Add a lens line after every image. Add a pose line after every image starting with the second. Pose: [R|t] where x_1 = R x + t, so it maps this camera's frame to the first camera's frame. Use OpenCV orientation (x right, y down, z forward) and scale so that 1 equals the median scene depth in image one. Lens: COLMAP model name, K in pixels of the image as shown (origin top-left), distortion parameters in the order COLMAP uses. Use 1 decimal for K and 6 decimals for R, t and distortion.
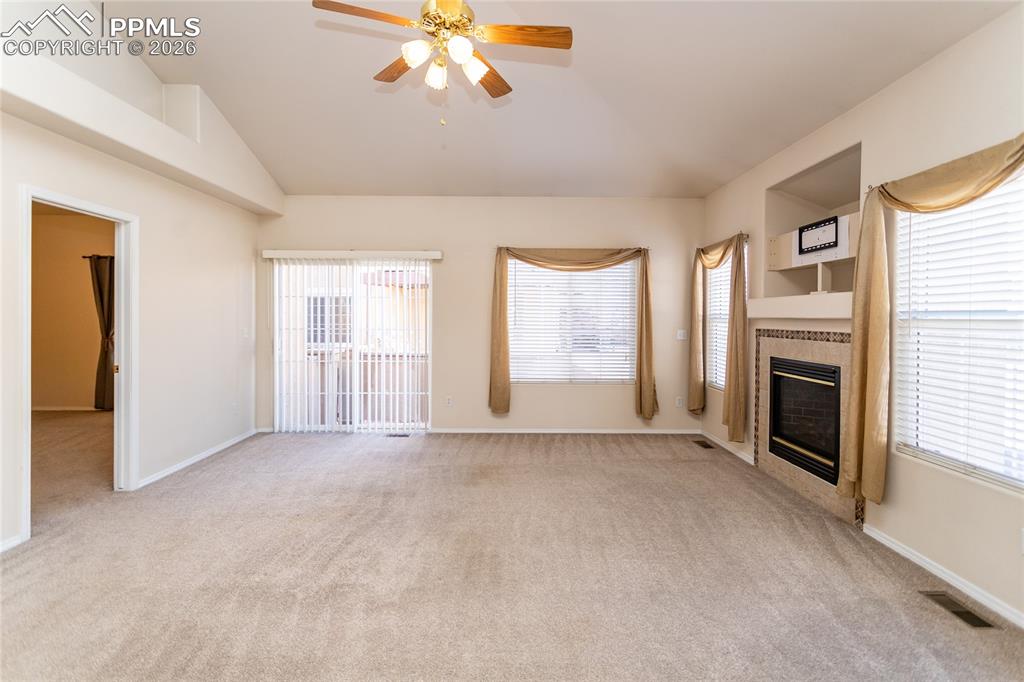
lens RADIAL K [[482.5, 0, 508.2], [0, 482.5, 327.0], [0, 0, 1]] dist [-0.001086, 0.000073]
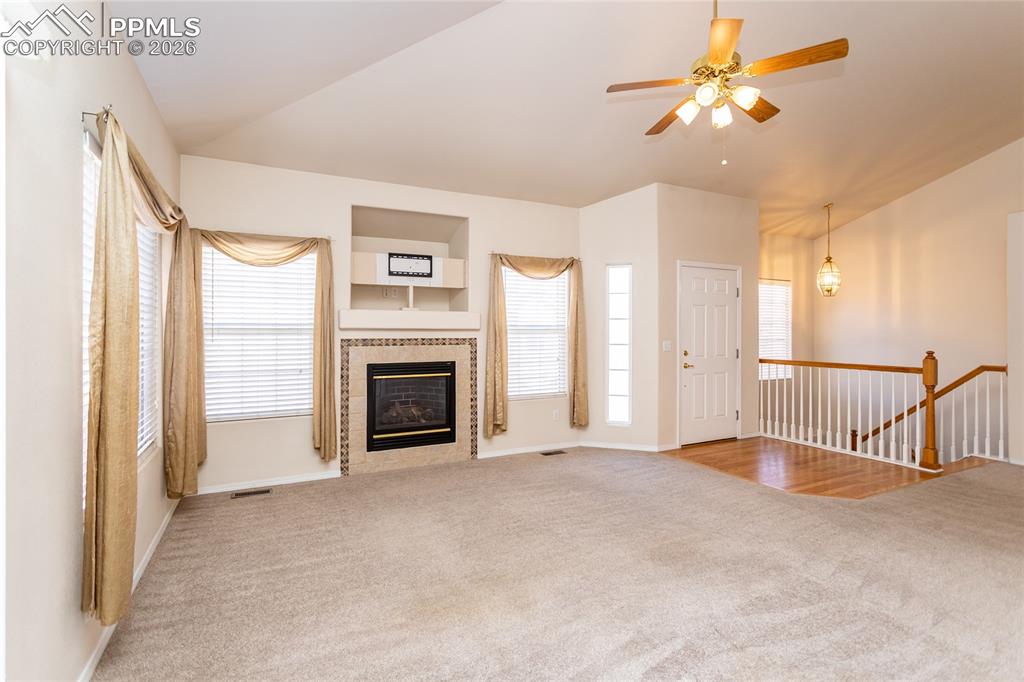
lens RADIAL K [[482.5, 0, 508.2], [0, 482.5, 327.0], [0, 0, 1]] dist [-0.001086, 0.000073]
pose [[-0.444067, -0.001909, 0.895991, -0.572947], [0.014771, 0.999846, 0.009451, -0.027566], [-0.895872, 0.017432, -0.443971, 1.207446]]
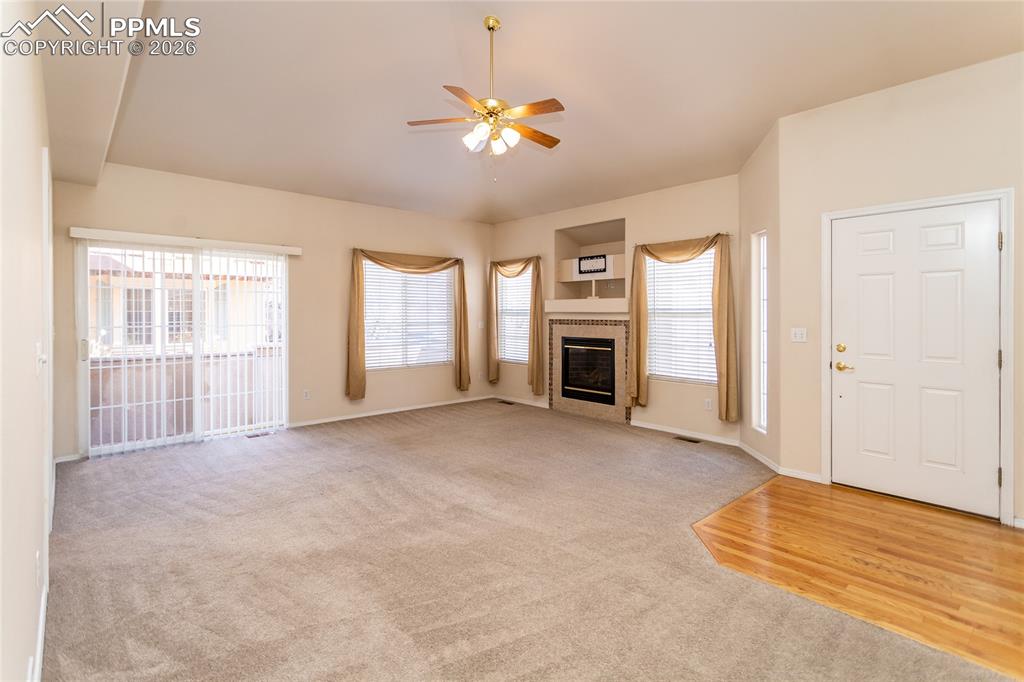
lens RADIAL K [[492.2, 0, 512.7], [0, 492.2, 315.7], [0, 0, 1]] dist [-0.000492, 0.000280]
pose [[0.742611, -0.007203, 0.669684, -0.664016], [0.015767, 0.999853, -0.006729, 0.001176], [-0.669537, 0.015556, 0.742616, -0.094140]]
